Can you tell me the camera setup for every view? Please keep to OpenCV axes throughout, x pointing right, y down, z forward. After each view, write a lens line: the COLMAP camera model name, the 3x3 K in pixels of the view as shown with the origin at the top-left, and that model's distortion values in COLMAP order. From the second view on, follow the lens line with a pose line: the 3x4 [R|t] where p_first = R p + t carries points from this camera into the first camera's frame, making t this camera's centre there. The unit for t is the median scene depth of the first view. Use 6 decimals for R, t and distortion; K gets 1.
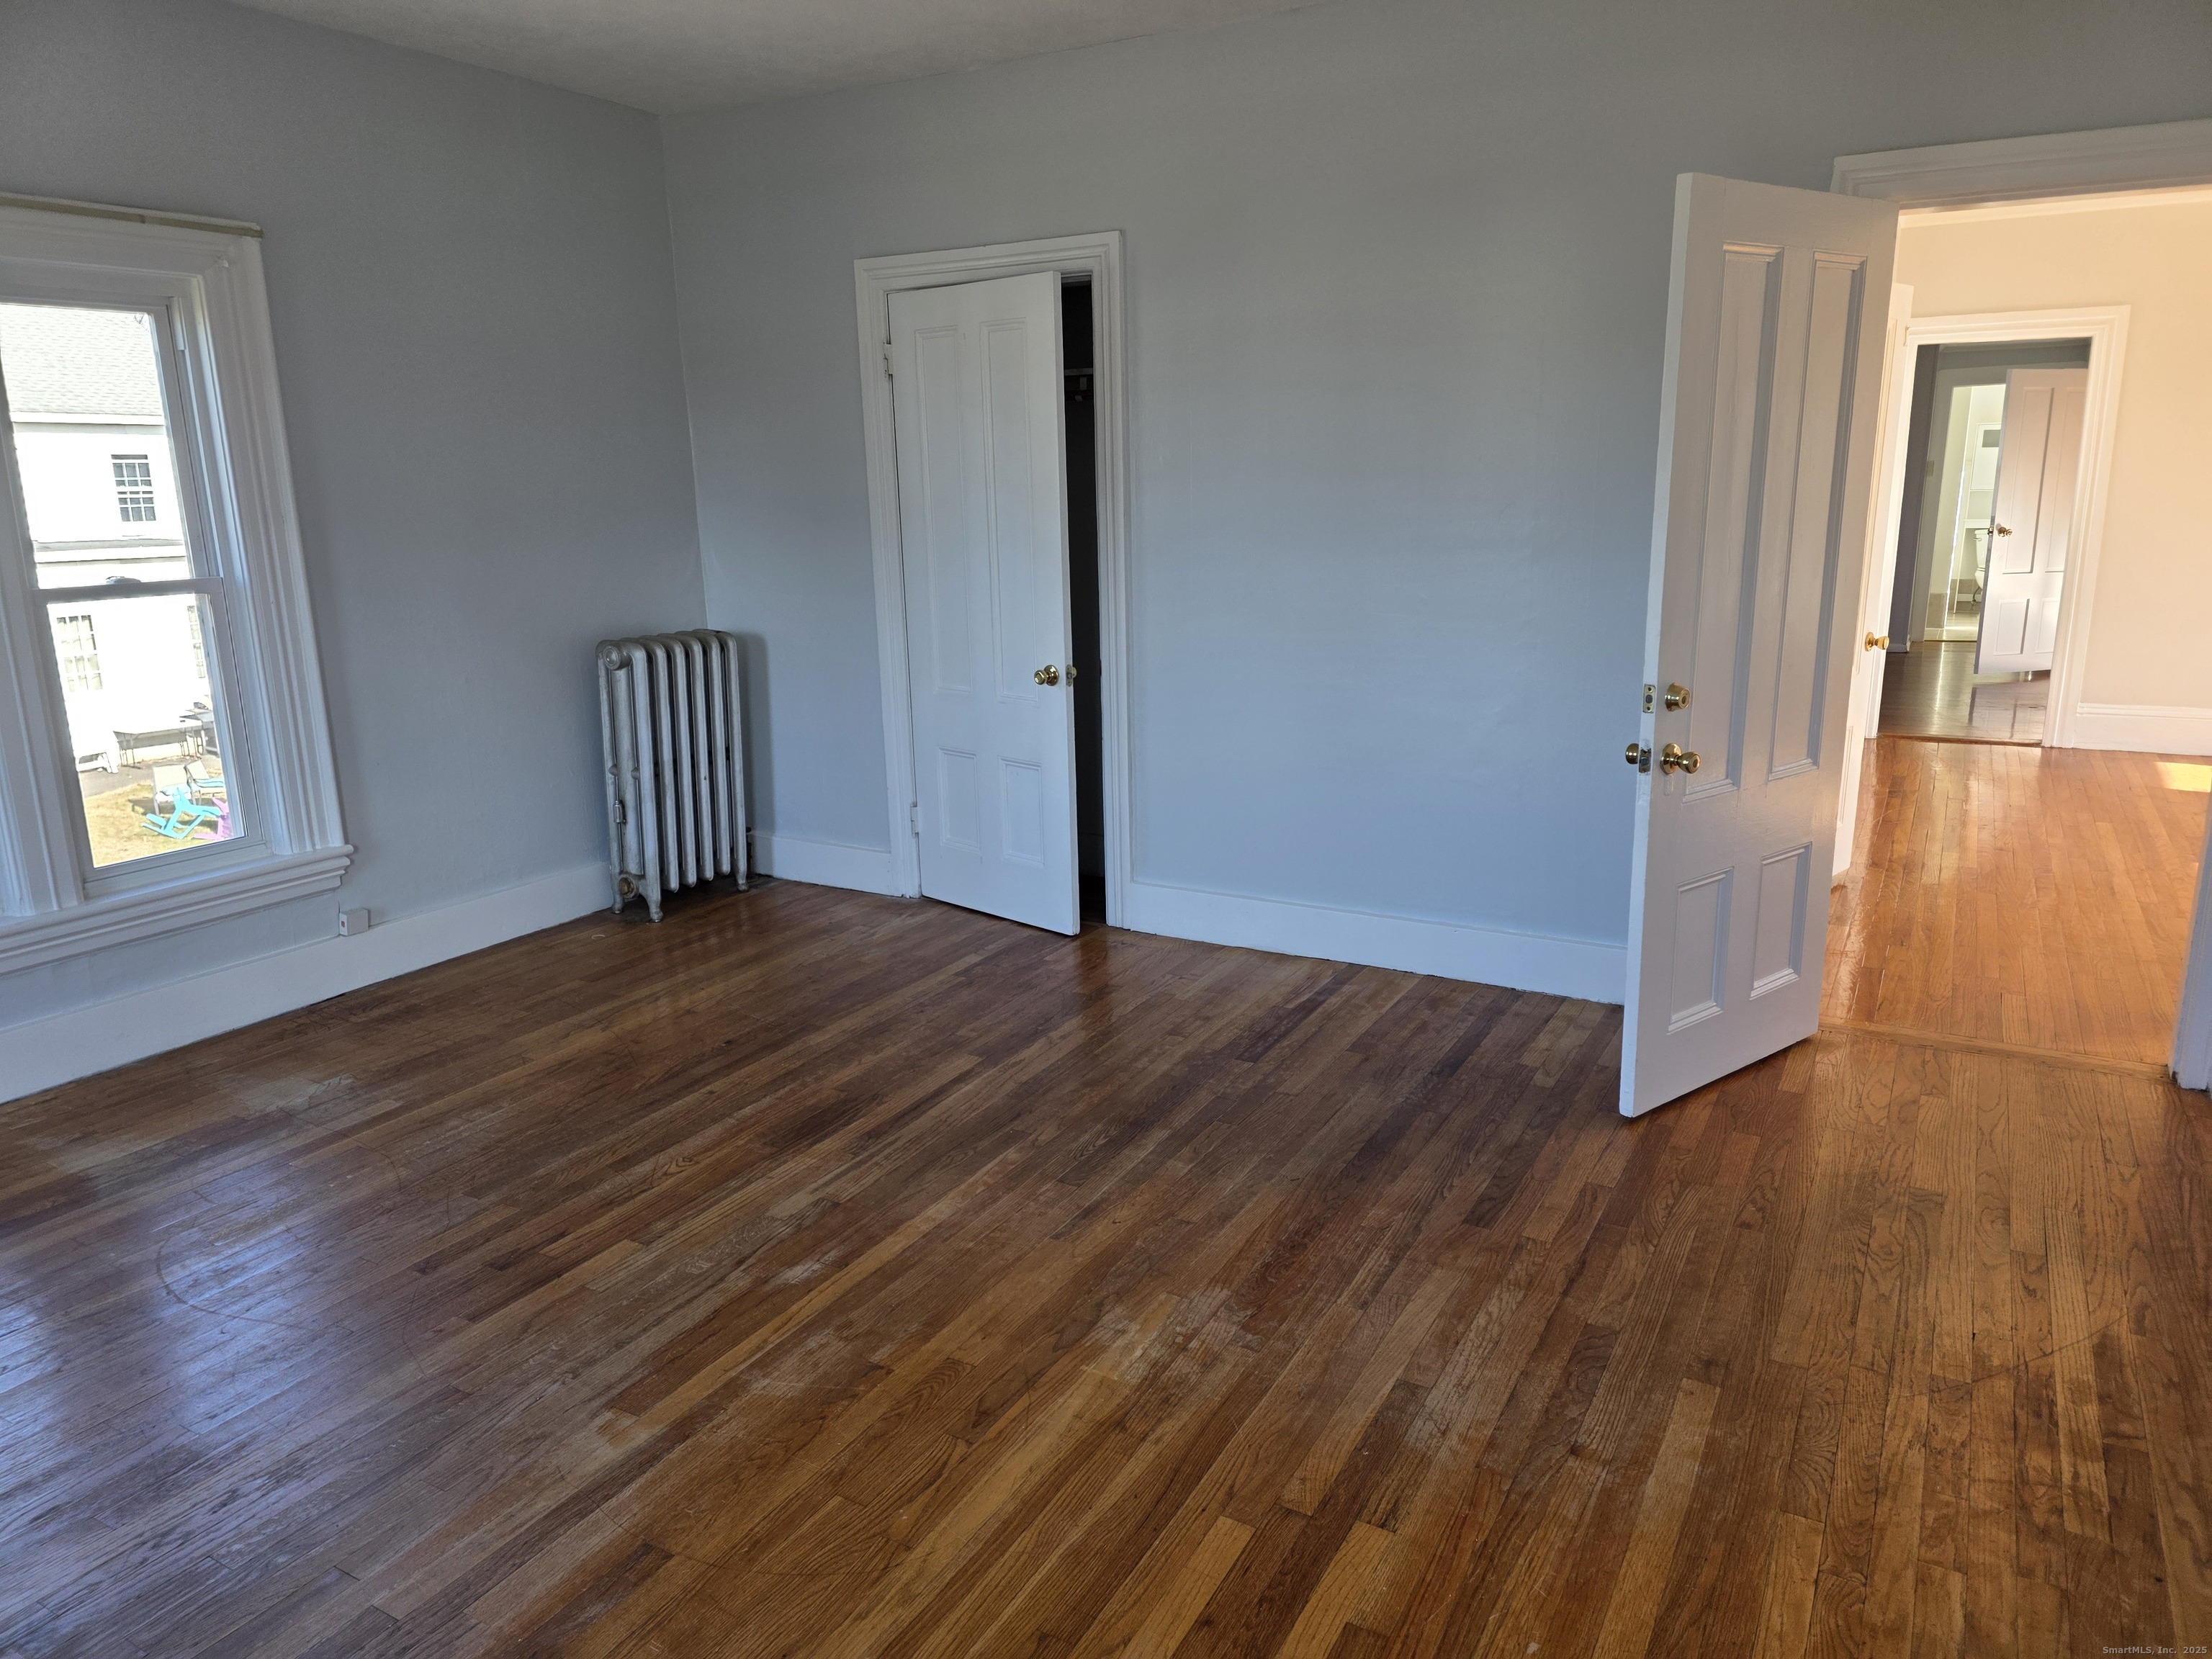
lens RADIAL K [[1518.2, 0, 1095.7], [0, 1518.2, 828.6], [0, 0, 1]] dist [0.091197, -0.090750]
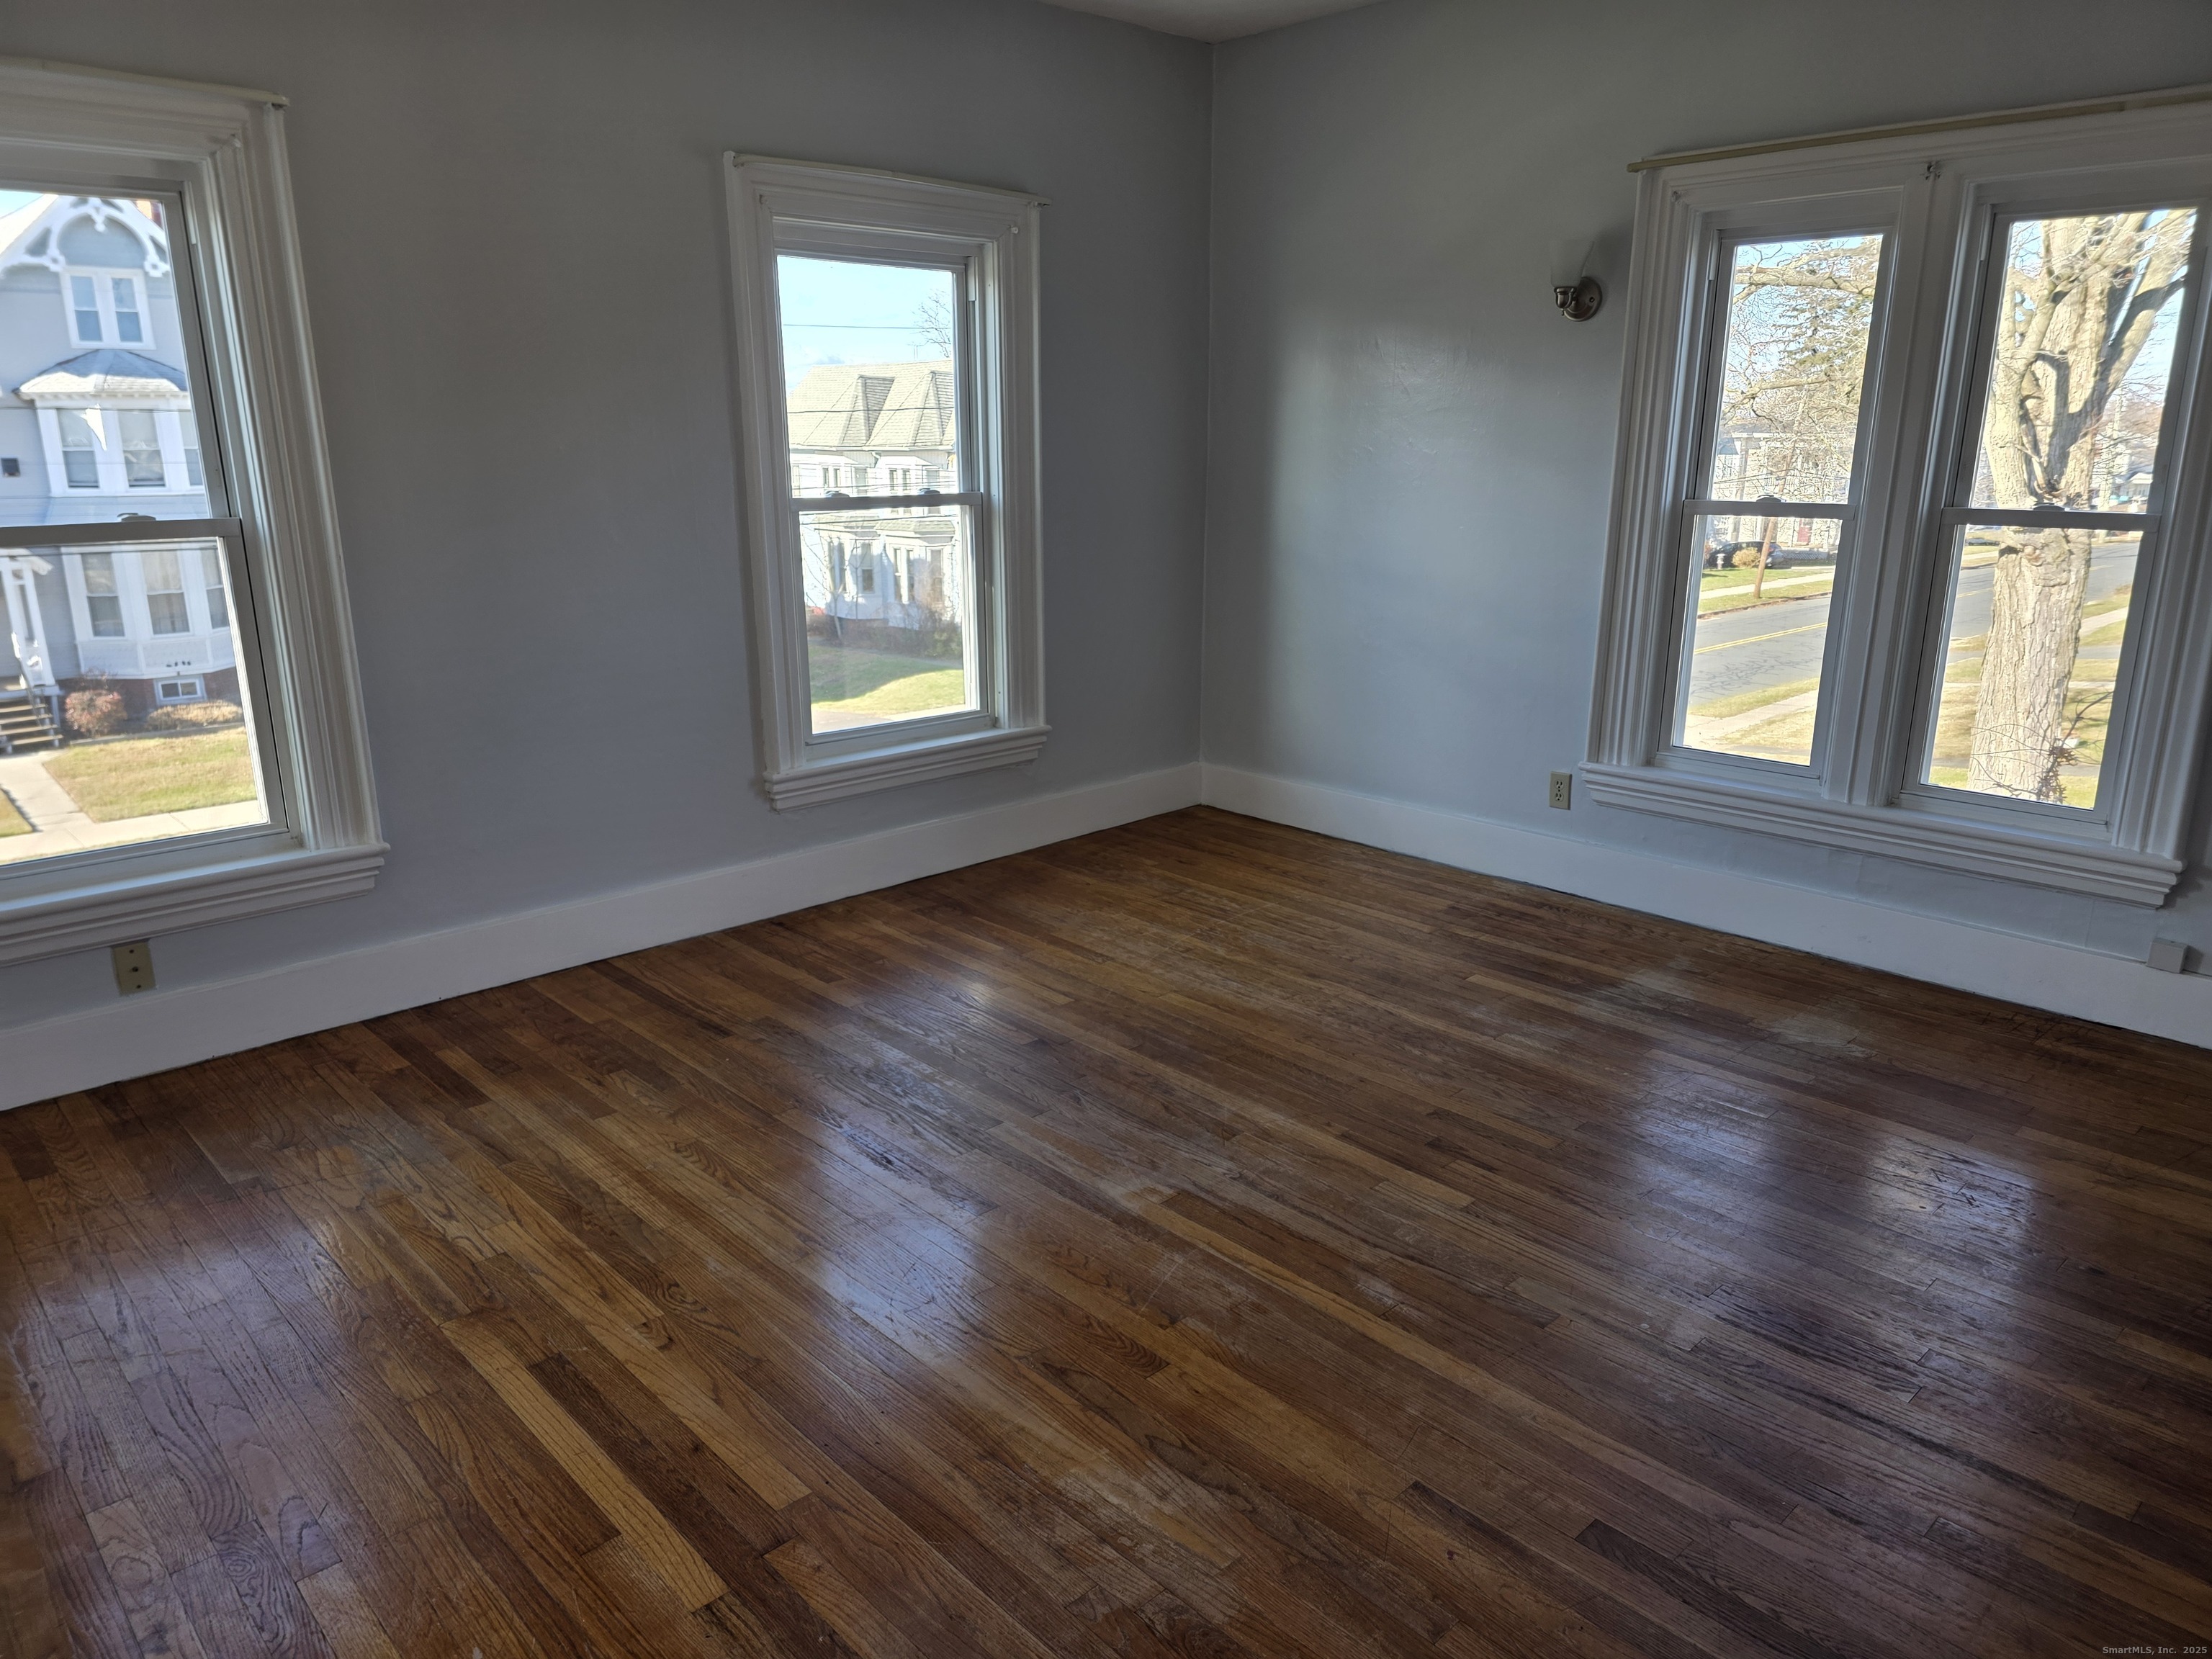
lens RADIAL K [[1518.2, 0, 1095.7], [0, 1518.2, 828.6], [0, 0, 1]] dist [0.091197, -0.090750]
pose [[-0.308632, 0.259799, -0.915014, 0.640501], [-0.205987, 0.920893, 0.330947, -0.236894], [0.928610, 0.290622, -0.230702, 1.006778]]
